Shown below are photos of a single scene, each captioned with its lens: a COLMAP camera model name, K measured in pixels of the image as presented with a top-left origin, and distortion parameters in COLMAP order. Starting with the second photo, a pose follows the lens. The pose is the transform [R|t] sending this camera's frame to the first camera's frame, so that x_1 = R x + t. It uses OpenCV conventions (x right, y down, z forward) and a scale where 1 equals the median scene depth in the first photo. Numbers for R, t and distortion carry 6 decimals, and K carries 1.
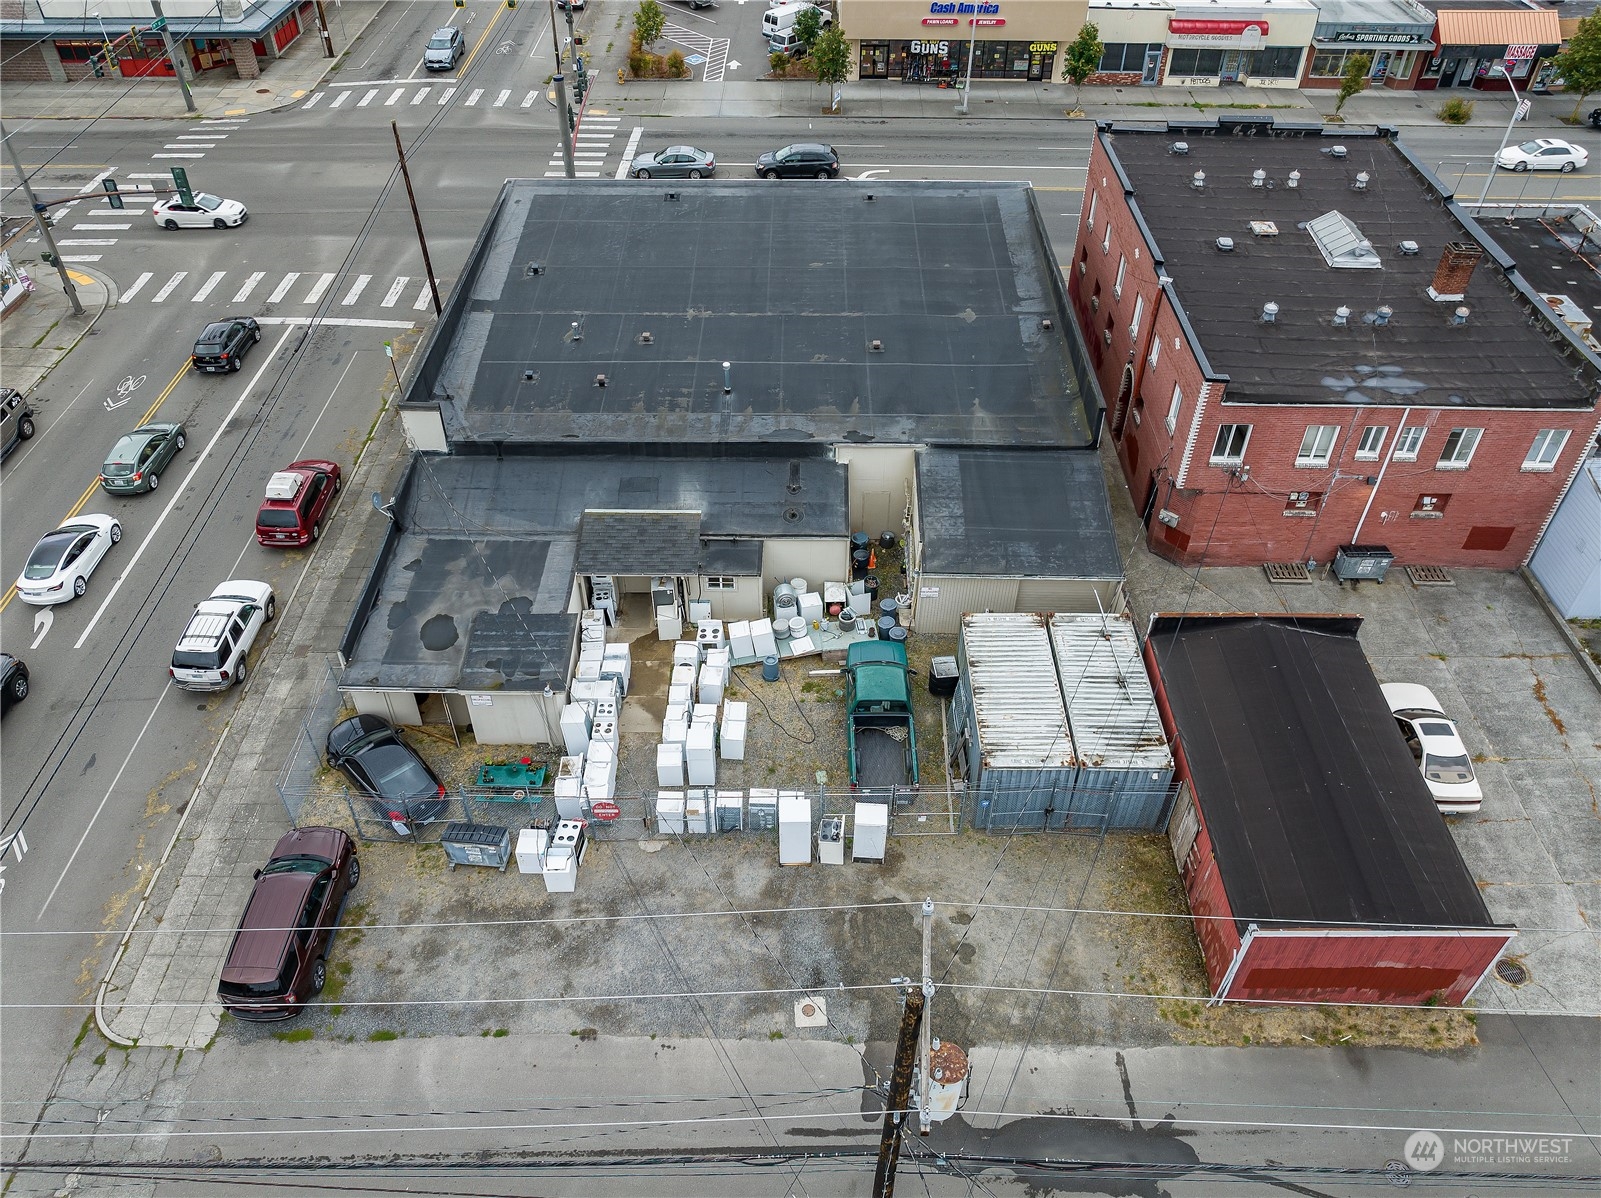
lens RADIAL K [[1133.3, 0, 813.0], [0, 1133.3, 606.2], [0, 0, 1]] dist [-0.033122, 0.002914]
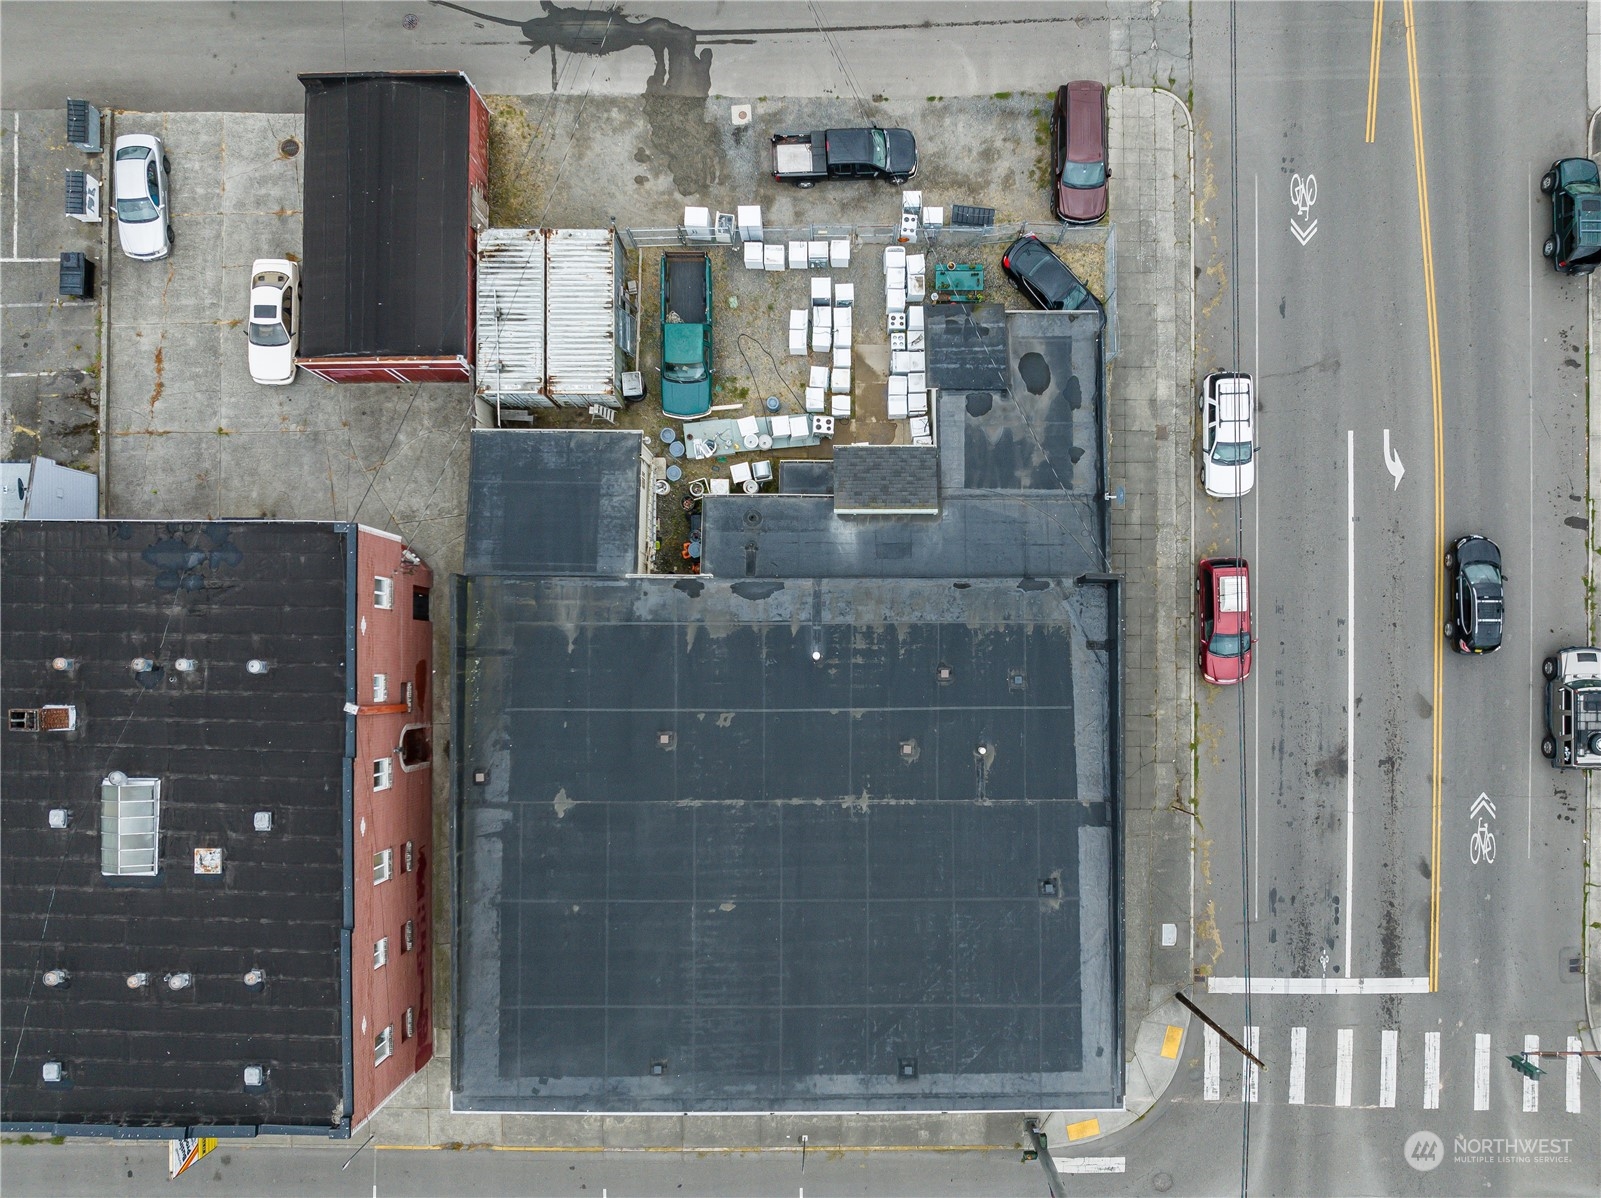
lens RADIAL K [[1133.3, 0, 813.7], [0, 1133.3, 587.0], [0, 0, 1]] dist [-0.033122, 0.002914]
pose [[-0.999990, -0.001508, -0.004110, -0.083541], [-0.001924, -0.691927, 0.721965, -1.061687], [-0.003933, 0.721966, 0.691917, 0.315348]]
